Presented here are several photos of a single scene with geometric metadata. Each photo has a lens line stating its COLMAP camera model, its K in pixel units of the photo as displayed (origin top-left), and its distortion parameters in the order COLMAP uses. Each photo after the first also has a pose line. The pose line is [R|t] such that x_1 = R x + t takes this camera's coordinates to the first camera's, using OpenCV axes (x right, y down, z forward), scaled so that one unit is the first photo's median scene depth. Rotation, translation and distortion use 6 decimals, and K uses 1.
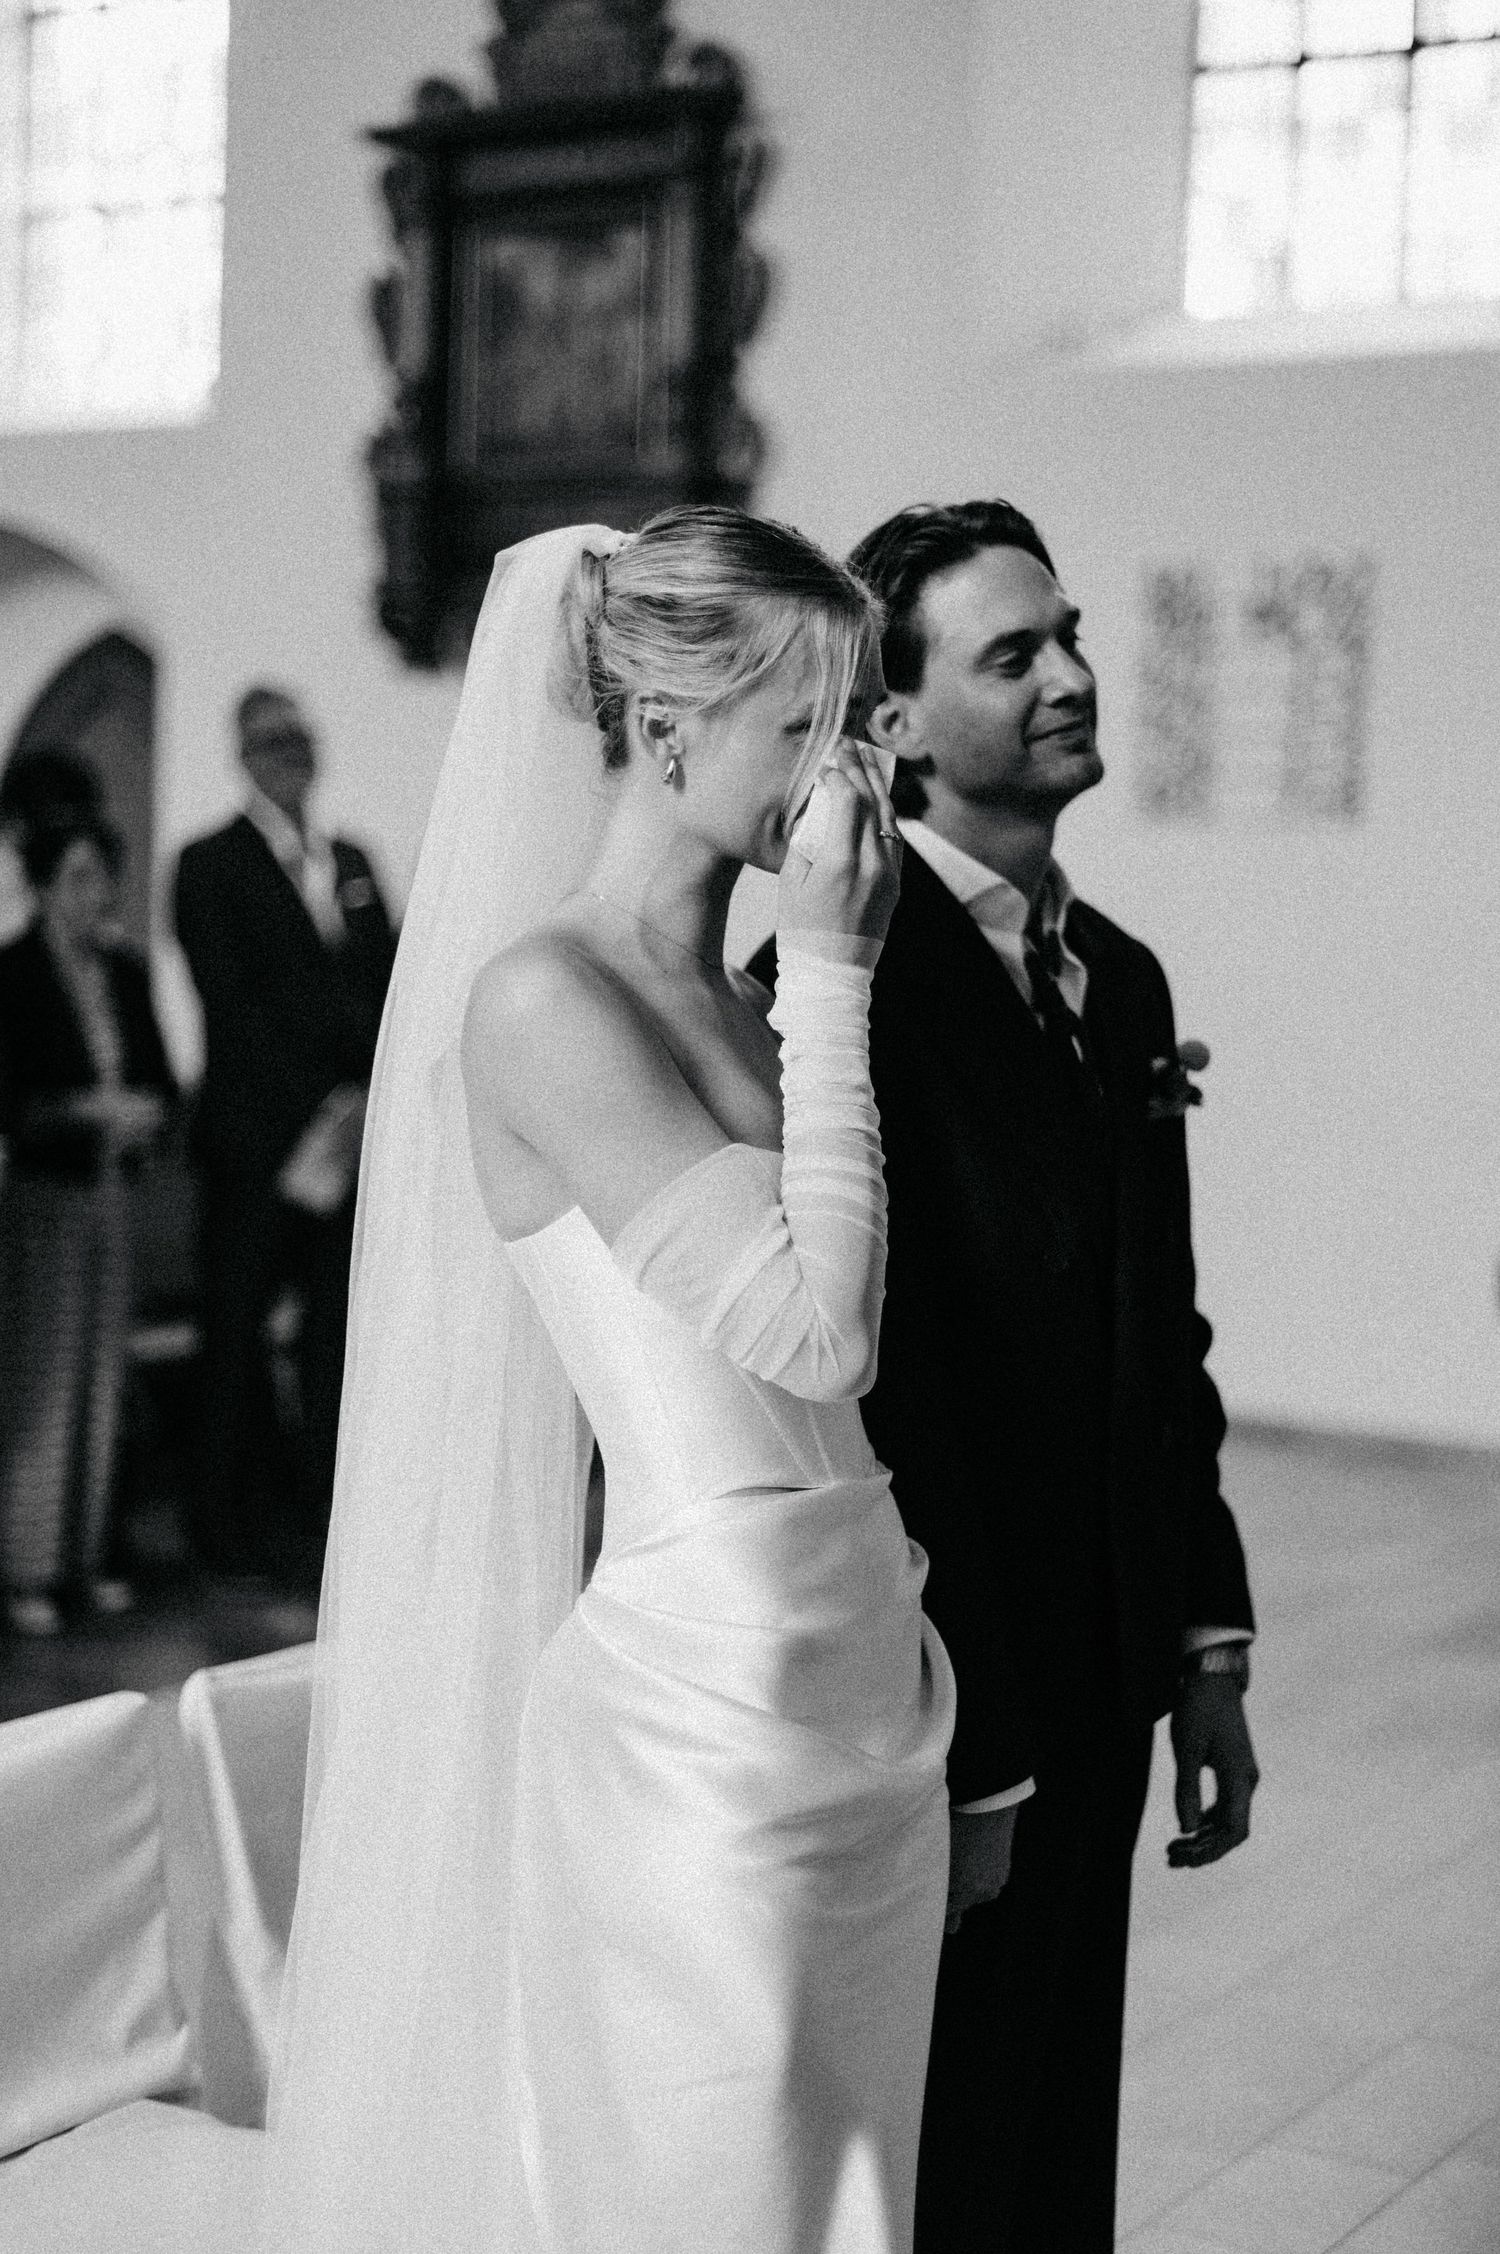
lens RADIAL K [[3488.6, 0, 750.0], [0, 3488.6, 1127.0], [0, 0, 1]] dist [0.004397, 0.093890]
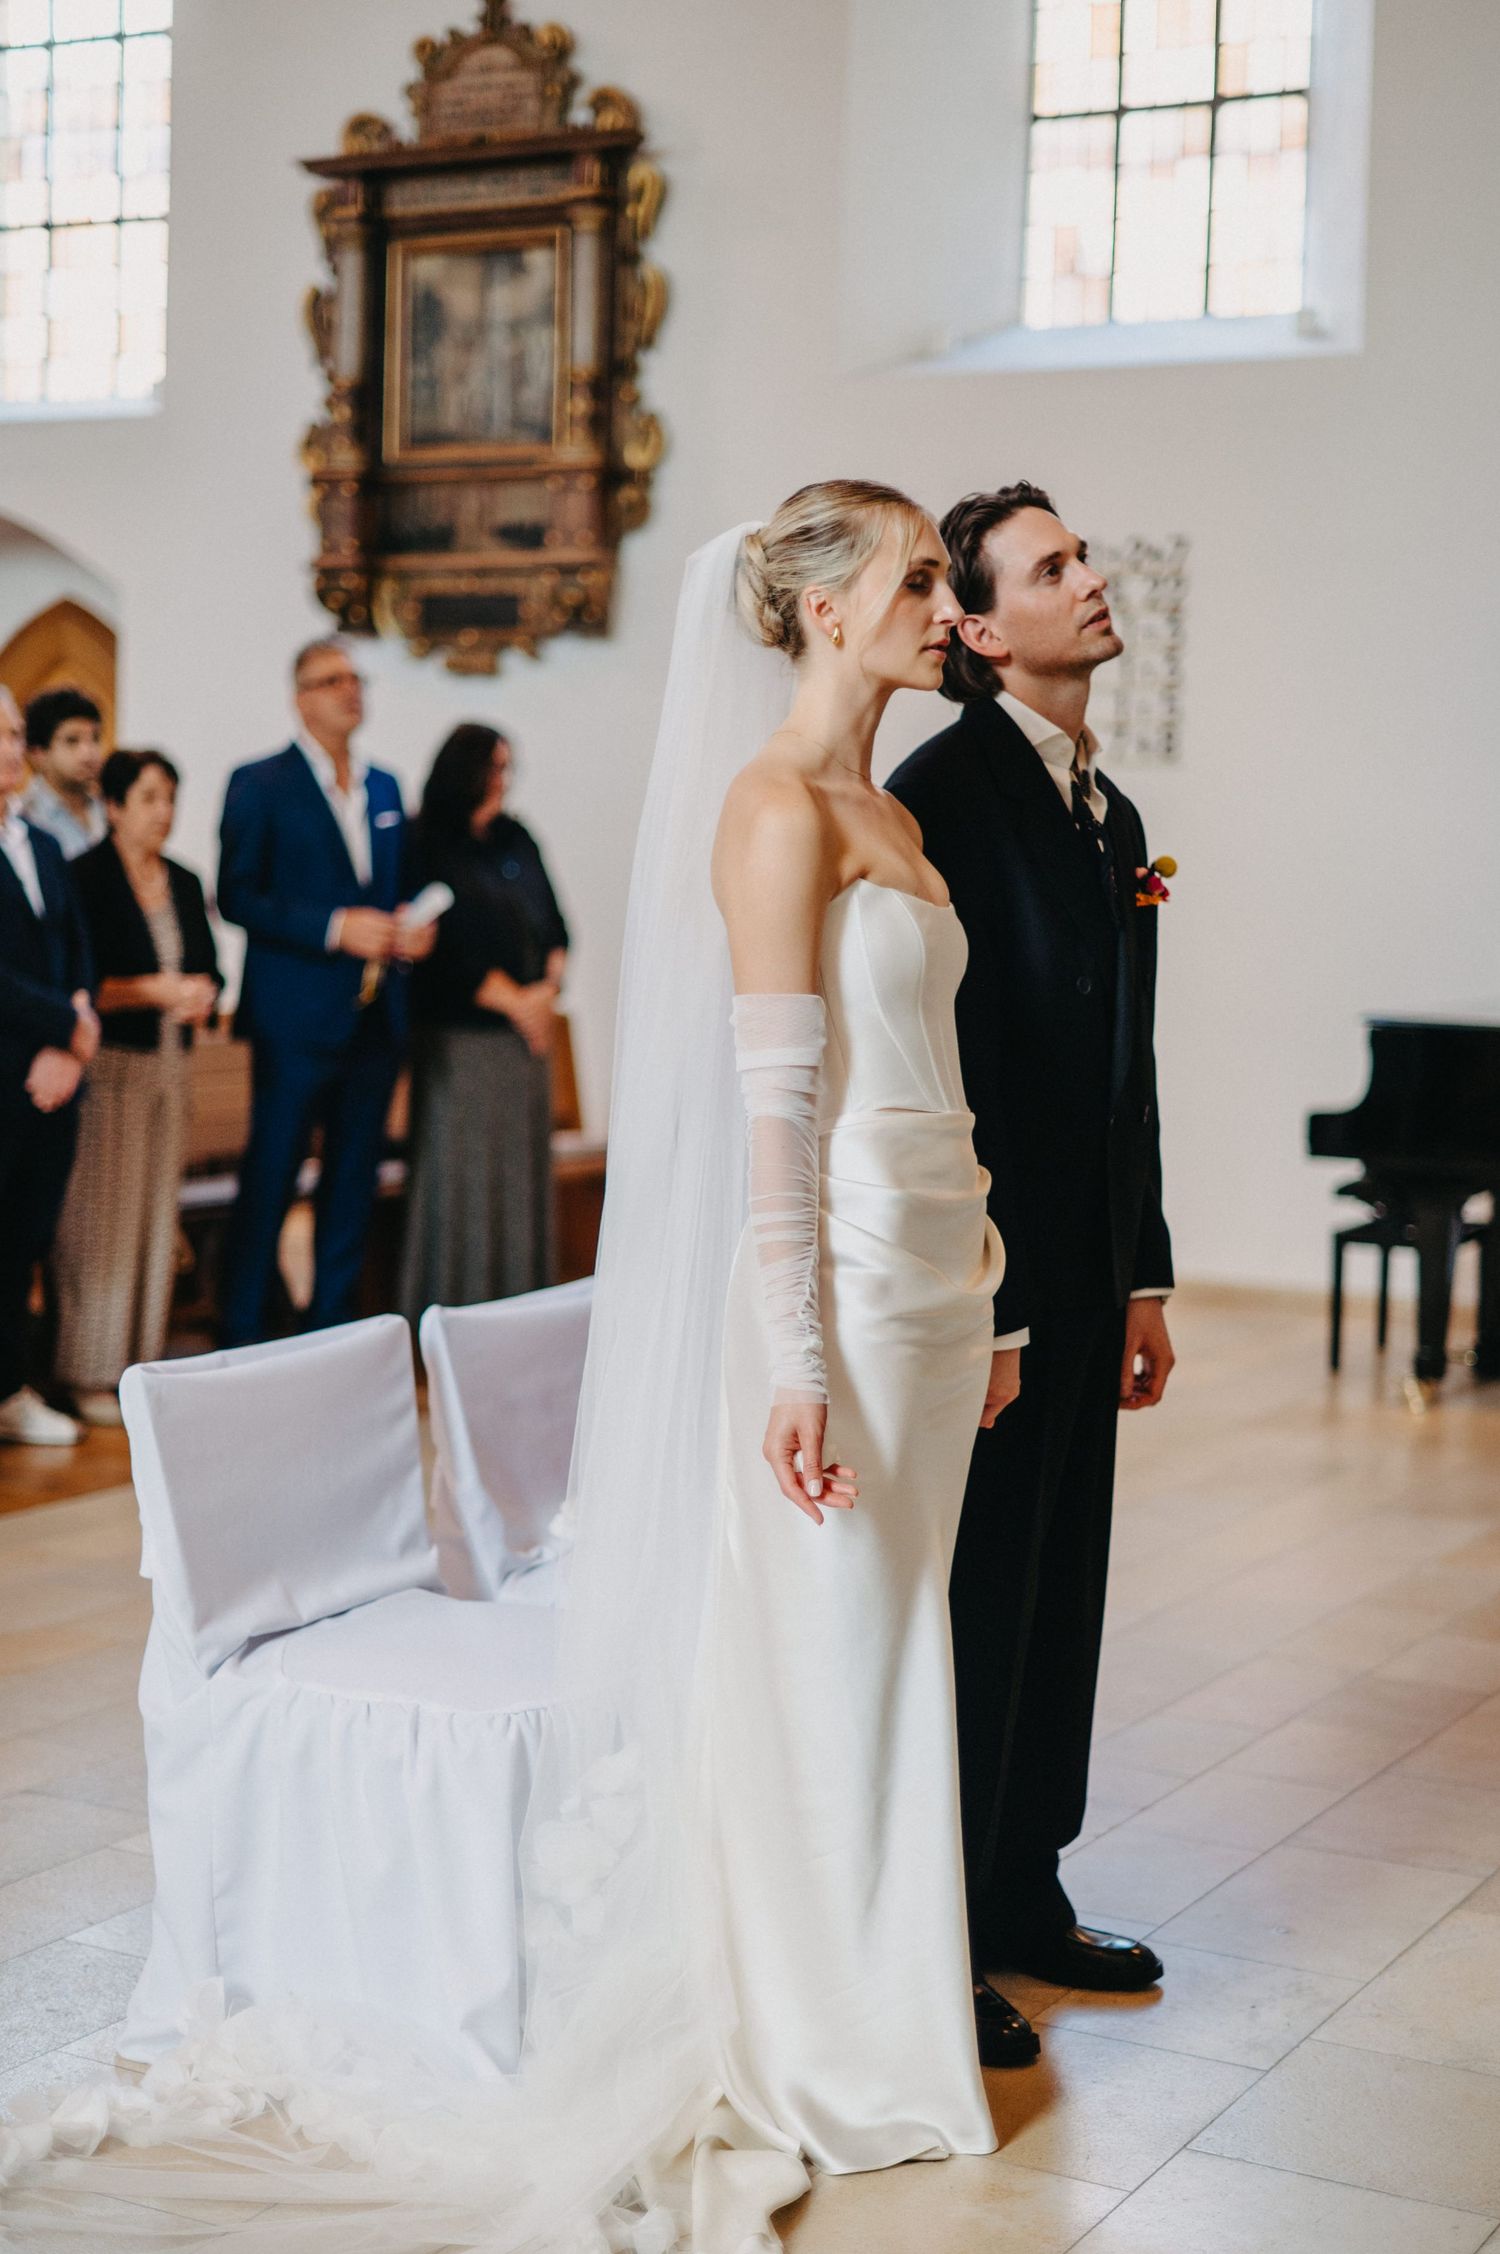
lens RADIAL K [[3488.6, 0, 750.0], [0, 3488.6, 1127.0], [0, 0, 1]] dist [0.004397, 0.093890]
pose [[0.998005, -0.009798, 0.062366, -0.040600], [0.009603, 0.999948, 0.003428, 0.027411], [-0.062396, -0.002822, 0.998047, -0.150227]]
